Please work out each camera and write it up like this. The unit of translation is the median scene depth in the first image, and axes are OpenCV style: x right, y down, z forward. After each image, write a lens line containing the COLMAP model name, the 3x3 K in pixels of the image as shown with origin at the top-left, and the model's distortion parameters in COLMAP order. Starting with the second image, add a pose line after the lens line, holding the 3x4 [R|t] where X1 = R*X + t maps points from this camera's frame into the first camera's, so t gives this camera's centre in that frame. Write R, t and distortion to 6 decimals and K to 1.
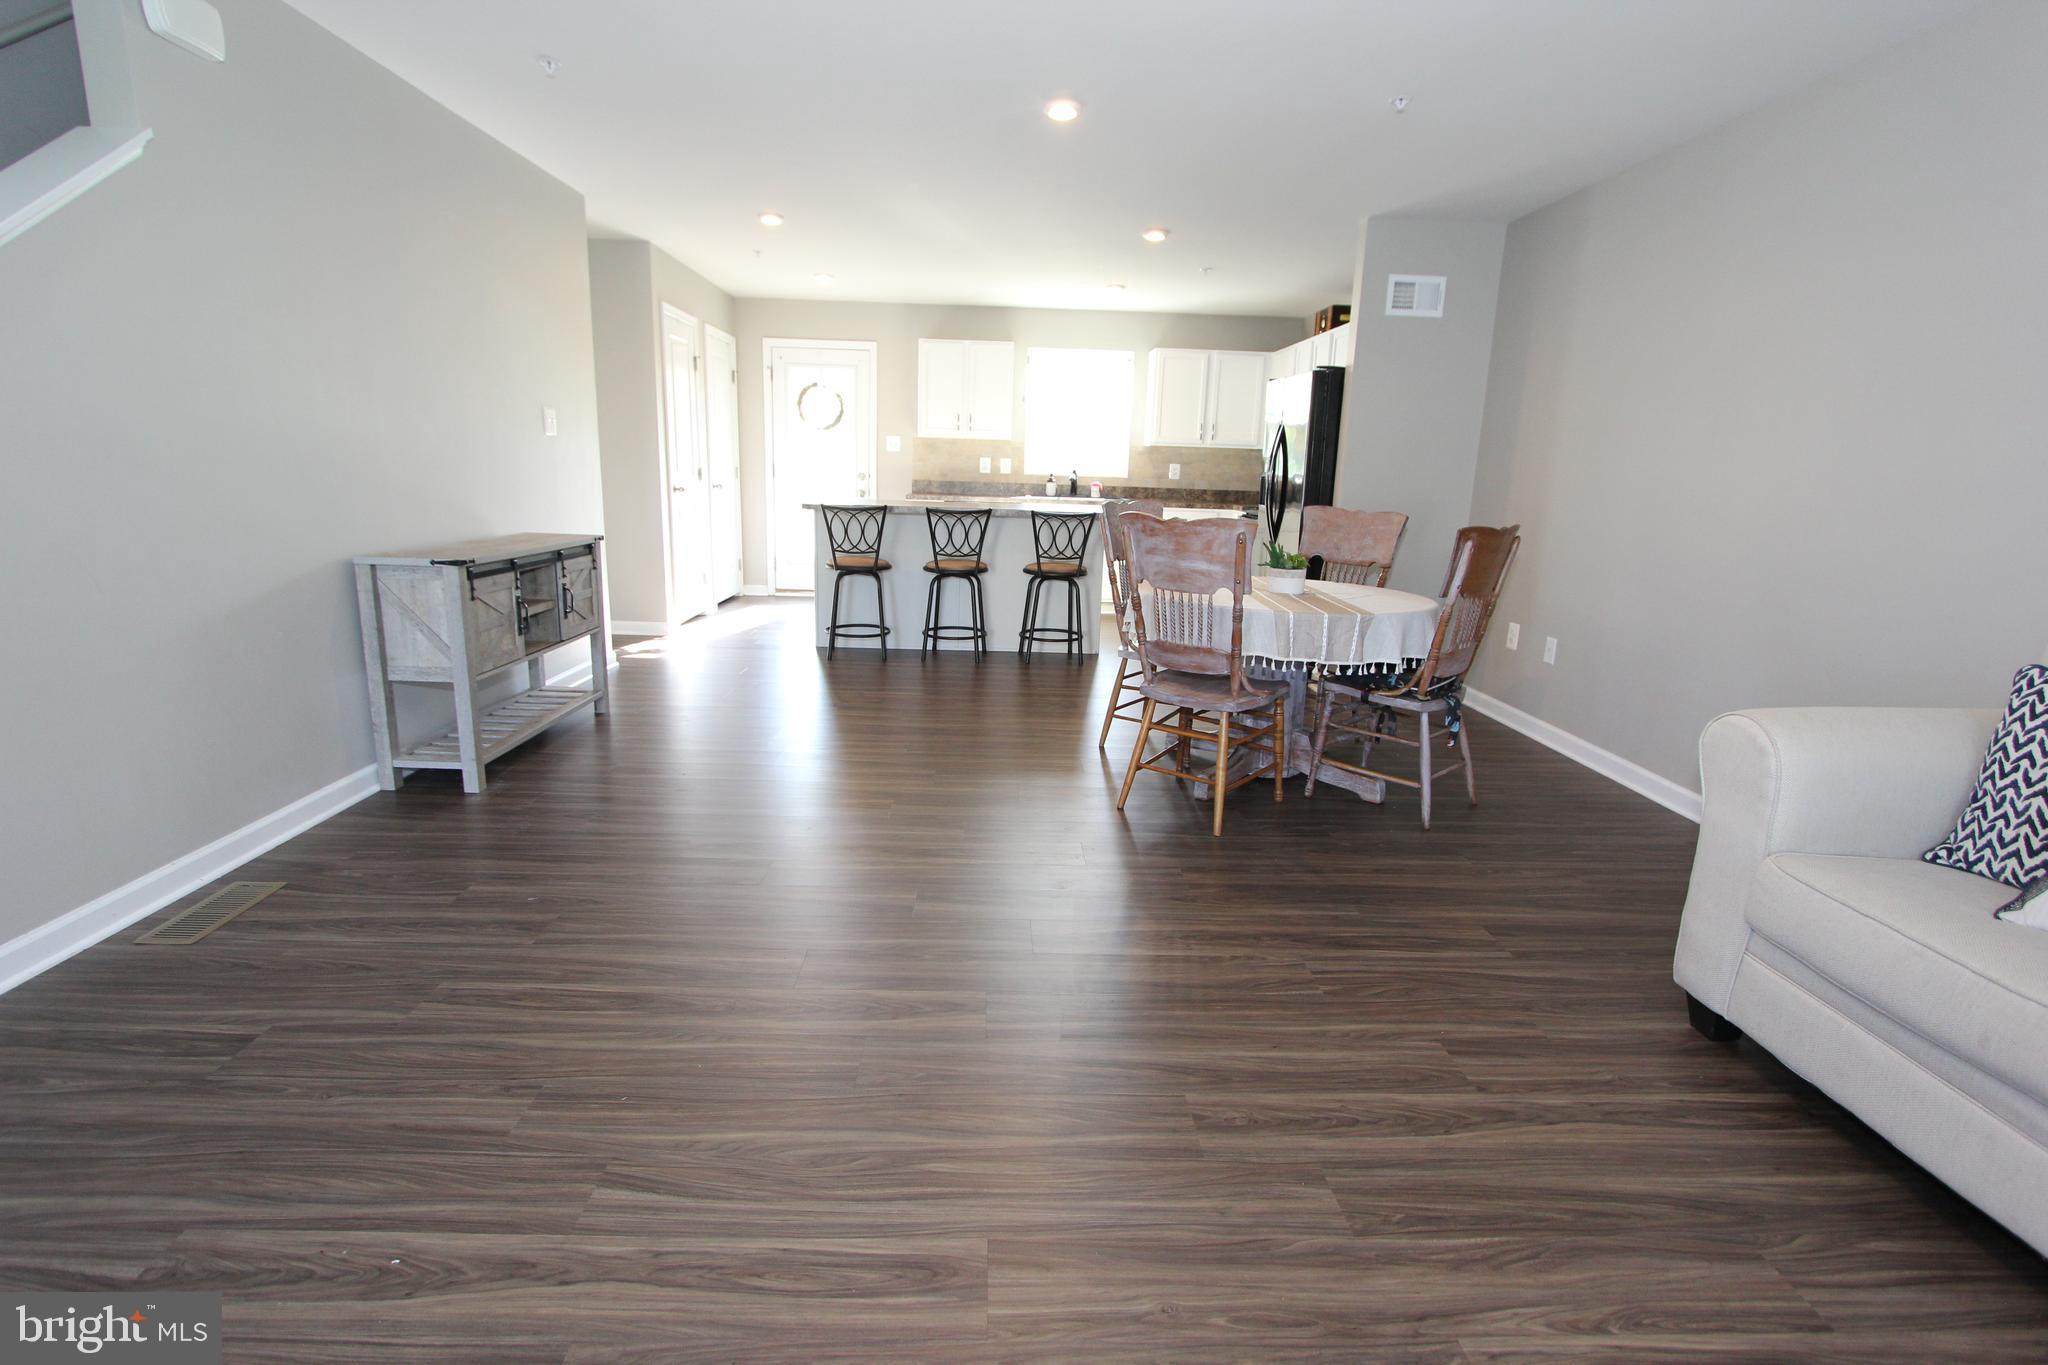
lens RADIAL K [[947.9, 0, 1025.0], [0, 947.9, 678.9], [0, 0, 1]] dist [-0.020439, 0.003256]
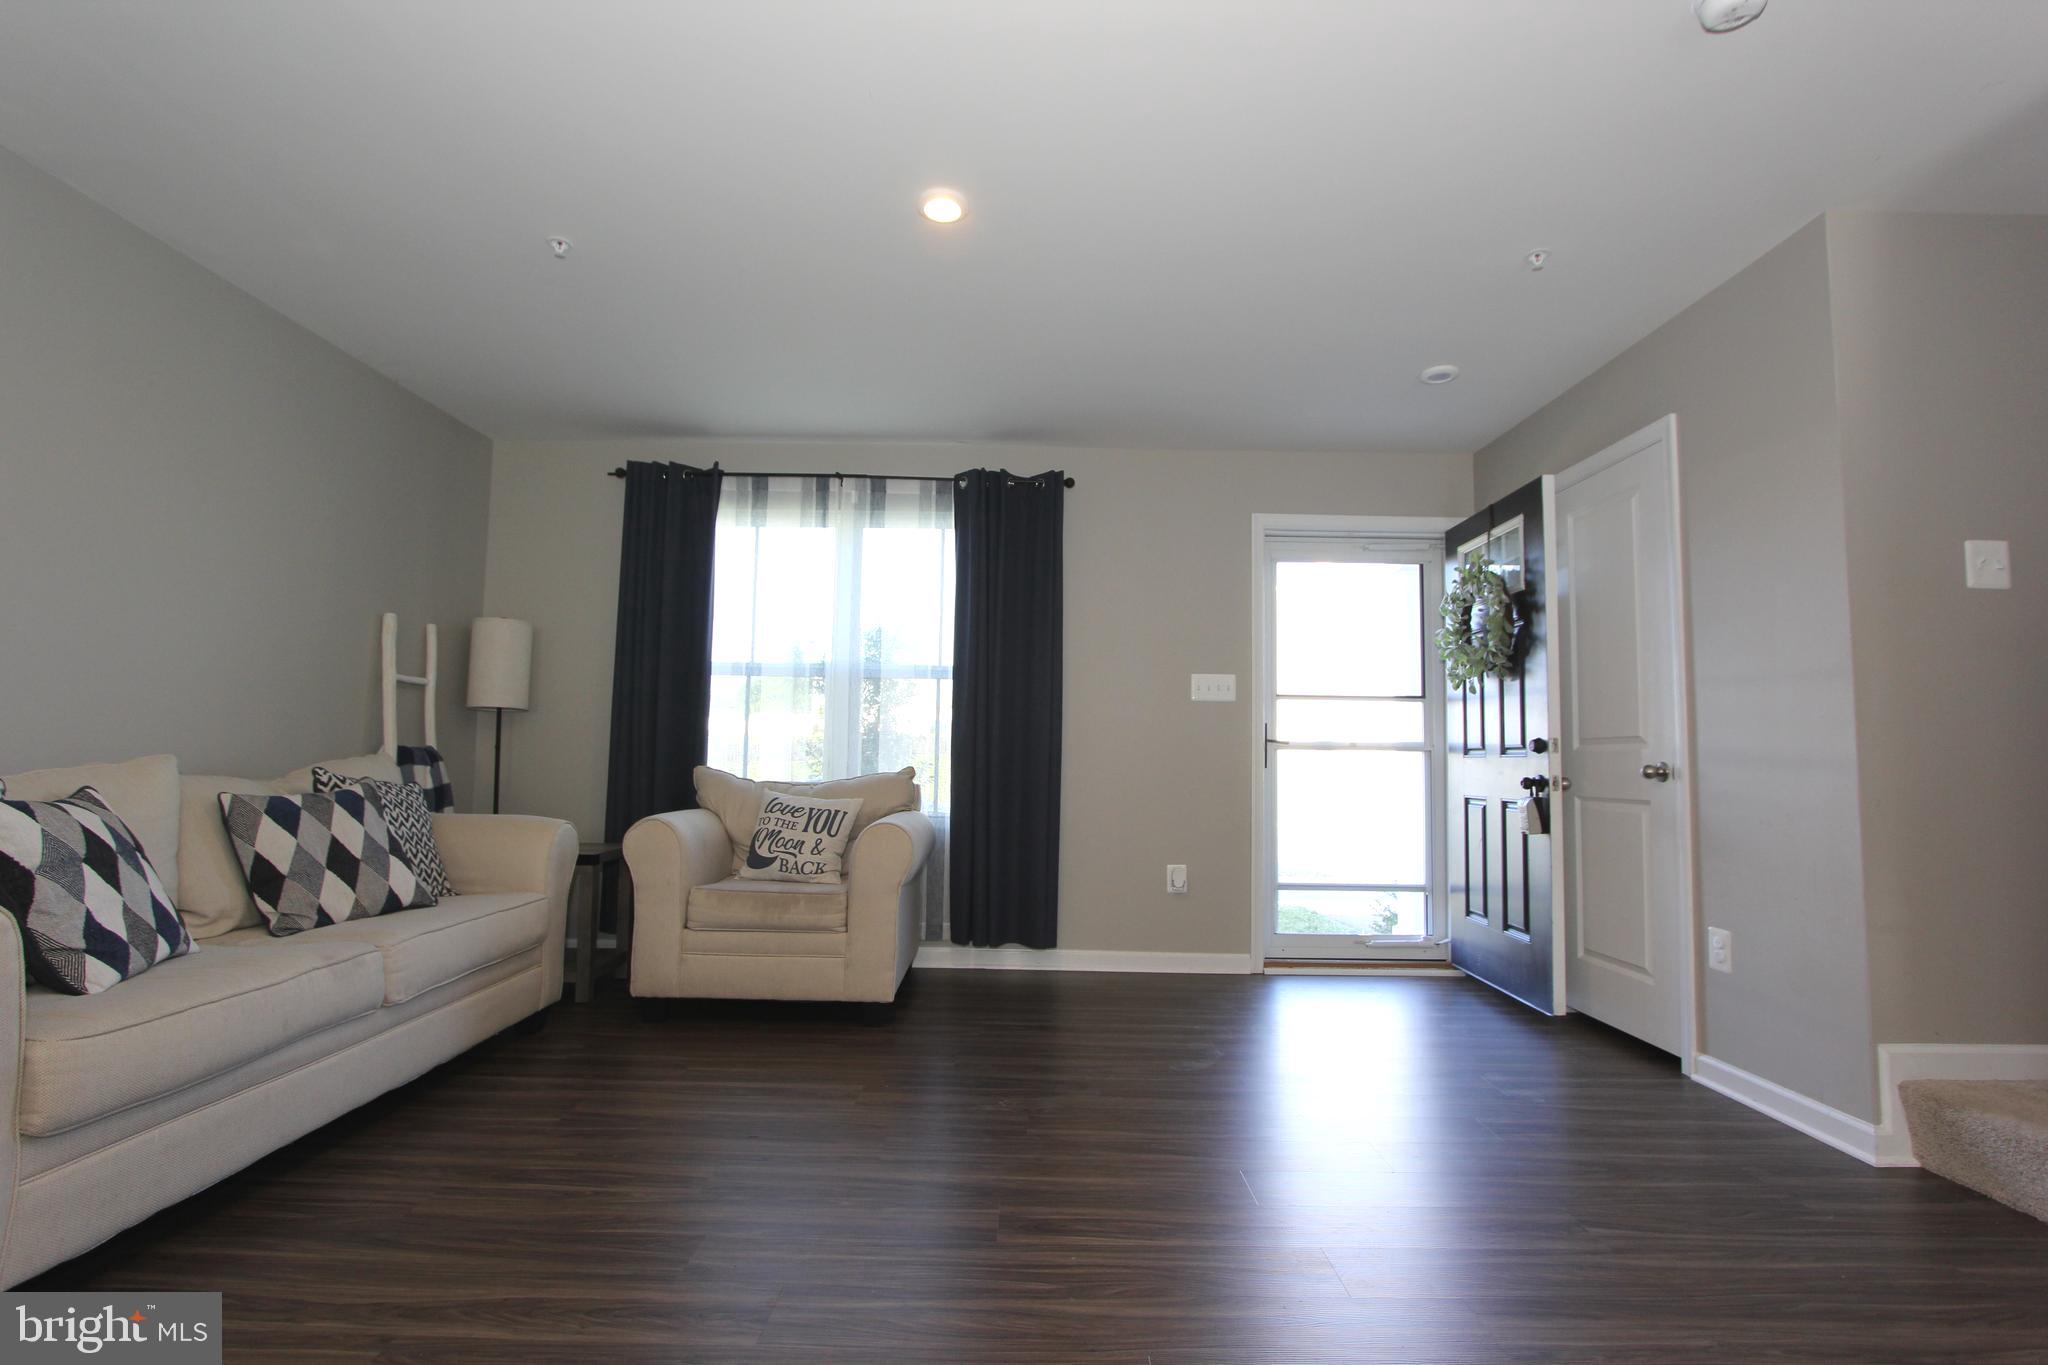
lens RADIAL K [[947.9, 0, 1027.8], [0, 947.9, 692.2], [0, 0, 1]] dist [-0.020439, 0.003256]
pose [[-0.997944, -0.047802, 0.042685, -0.025584], [-0.040946, 0.987971, 0.149122, -0.084855], [-0.049300, 0.147067, -0.987897, 0.541432]]
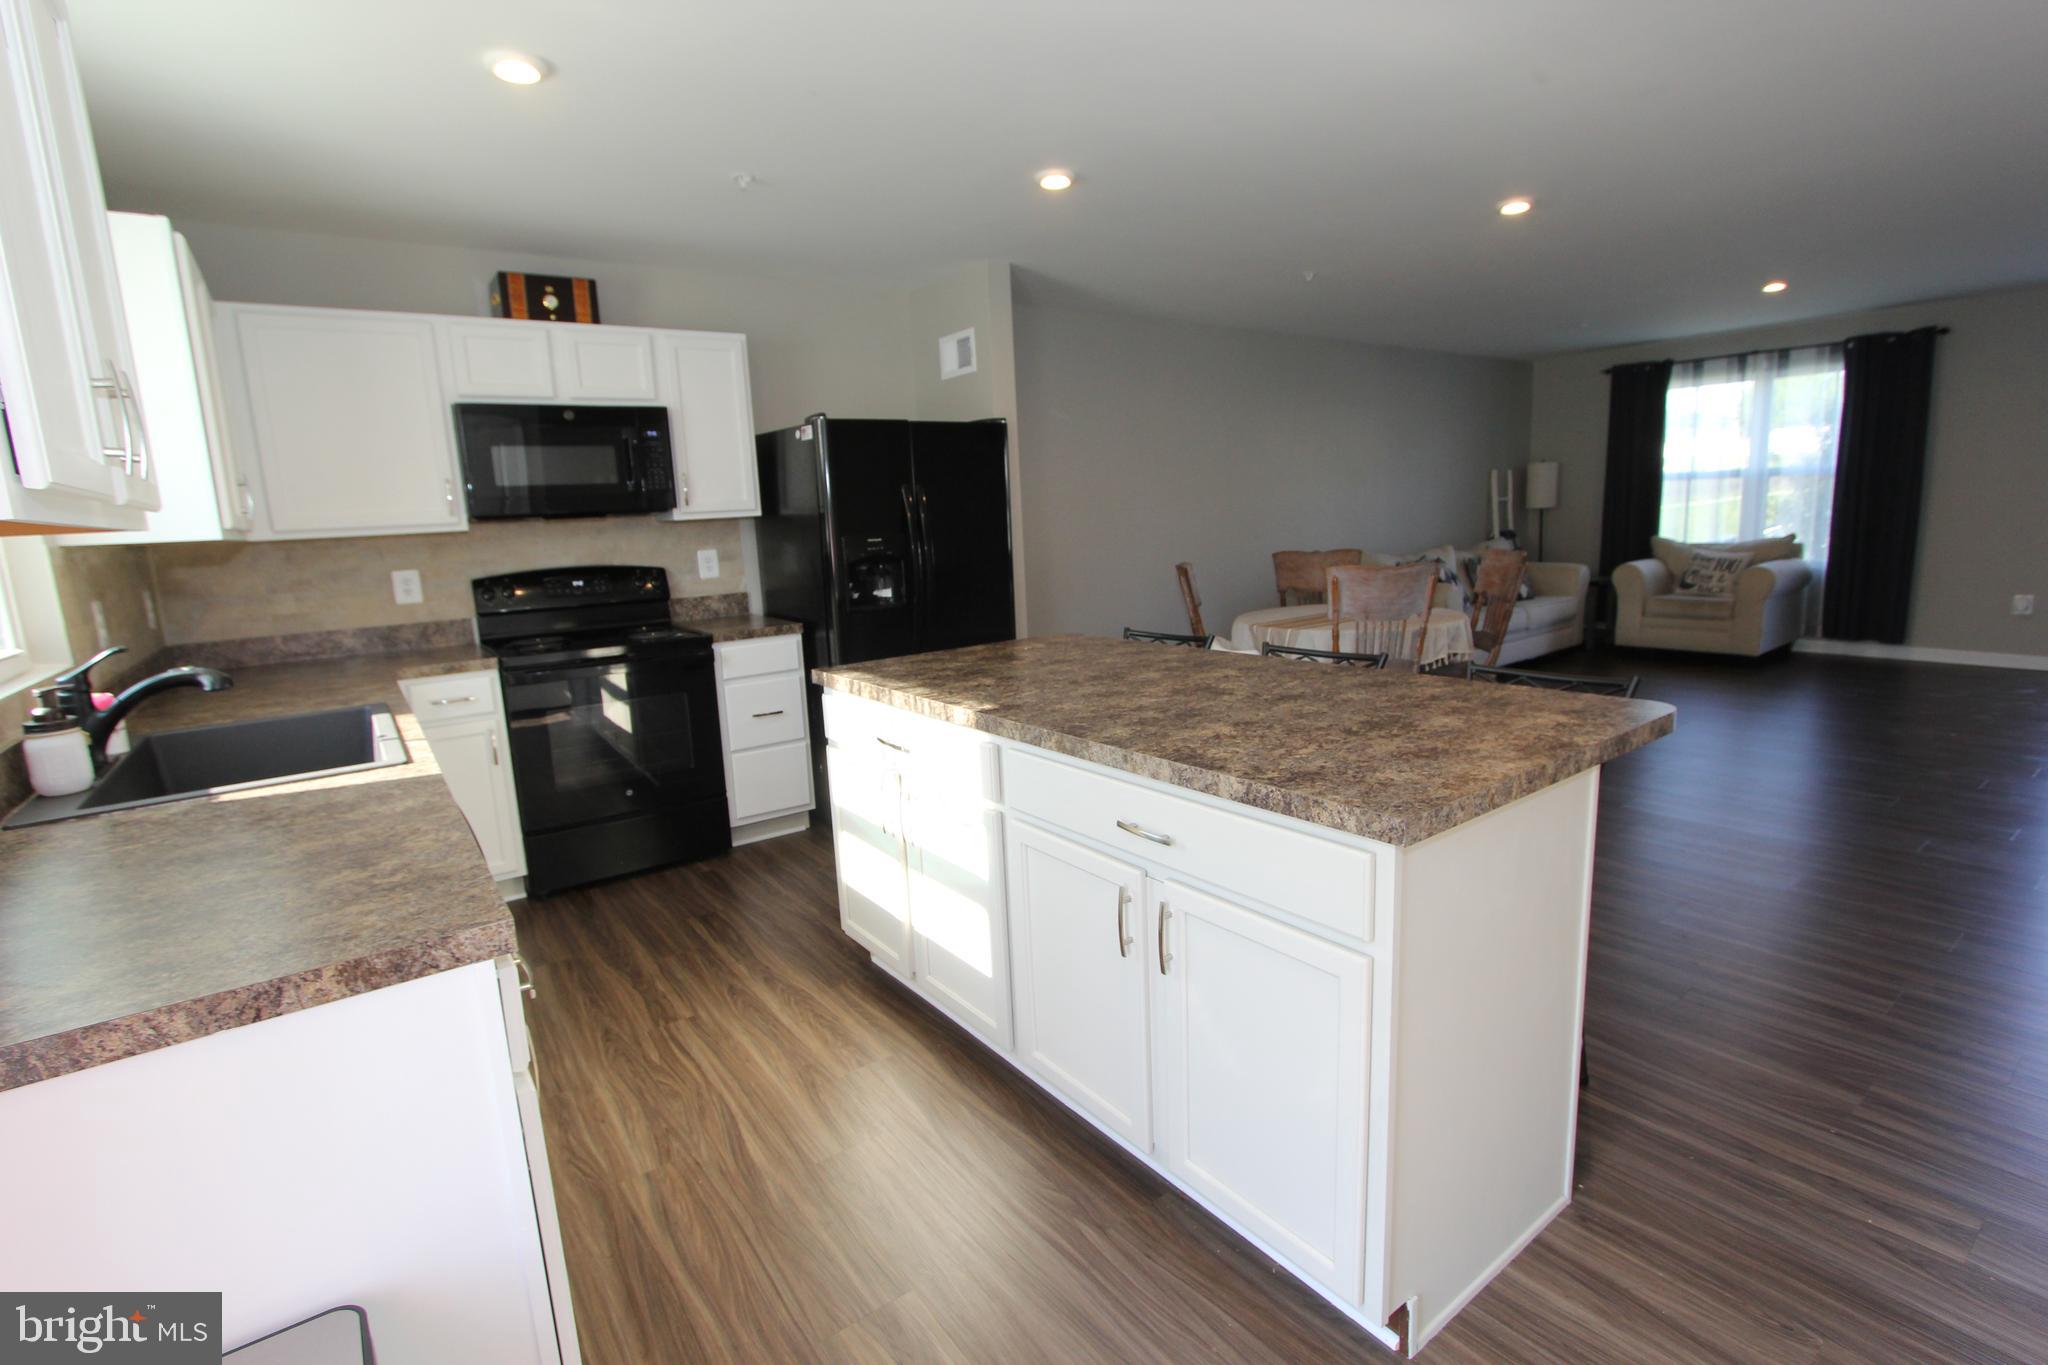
lens RADIAL K [[947.9, 0, 1018.9], [0, 947.9, 673.3], [0, 0, 1]] dist [-0.020439, 0.003256]
pose [[-0.558699, -0.145093, 0.816580, -0.354974], [0.211062, 0.927289, 0.309172, -0.328748], [-0.802065, 0.345083, -0.487452, 1.278733]]
